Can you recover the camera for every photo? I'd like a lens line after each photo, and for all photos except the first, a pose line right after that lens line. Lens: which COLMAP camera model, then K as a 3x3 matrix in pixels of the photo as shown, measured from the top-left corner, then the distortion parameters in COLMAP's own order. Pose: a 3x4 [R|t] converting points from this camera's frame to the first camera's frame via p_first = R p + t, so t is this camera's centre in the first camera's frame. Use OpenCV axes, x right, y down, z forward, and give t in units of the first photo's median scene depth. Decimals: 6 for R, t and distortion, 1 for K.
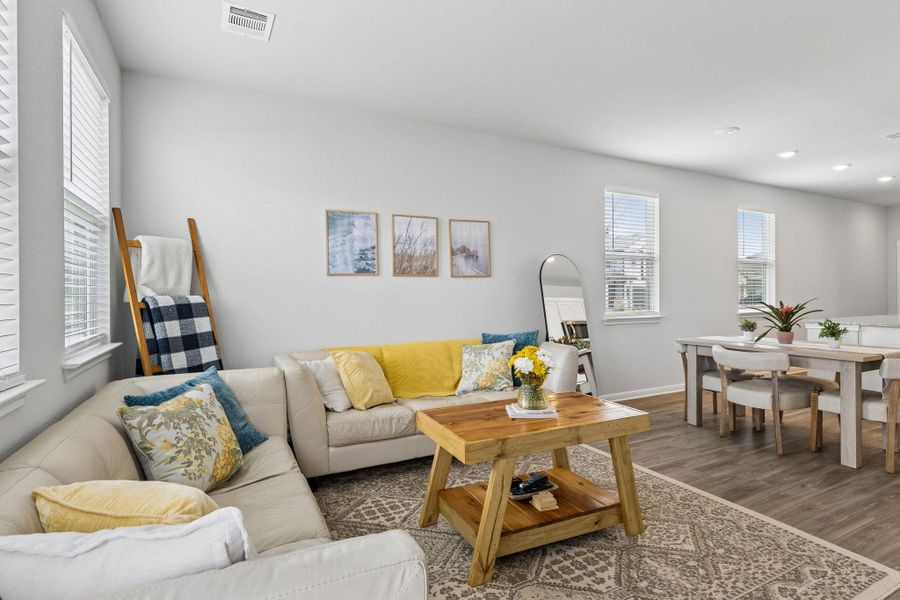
lens RADIAL K [[453.2, 0, 449.6], [0, 453.2, 292.2], [0, 0, 1]] dist [0.001482, 0.000157]
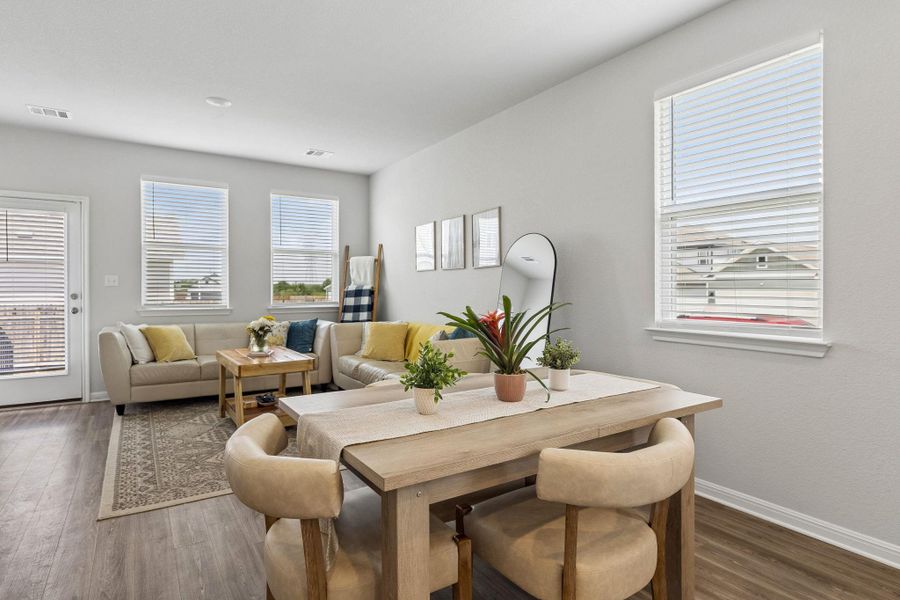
lens RADIAL K [[476.3, 0, 450.0], [0, 476.3, 300.0], [0, 0, 1]] dist [-0.003072, -0.000978]
pose [[0.107604, 0.031071, -0.993708, 1.731496], [0.002353, 0.999501, 0.031507, 0.007986], [0.994191, -0.005729, 0.107477, 1.321291]]
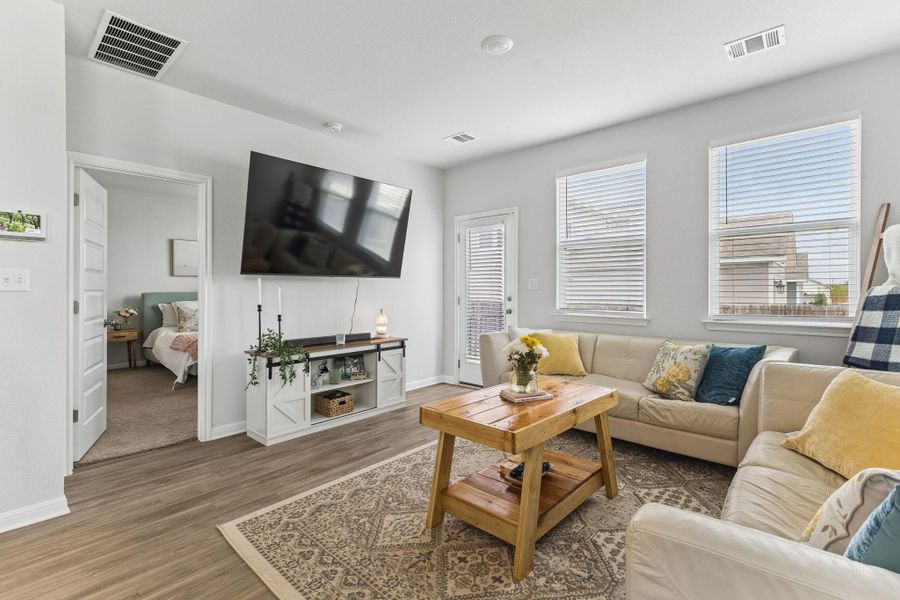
lens RADIAL K [[413.8, 0, 449.0], [0, 413.8, 293.1], [0, 0, 1]] dist [0.001965, 0.000113]
pose [[-0.933403, 0.008397, -0.358733, 0.618308], [0.007249, 0.999963, 0.004546, 0.015043], [0.358758, 0.001643, -0.933429, 1.637989]]
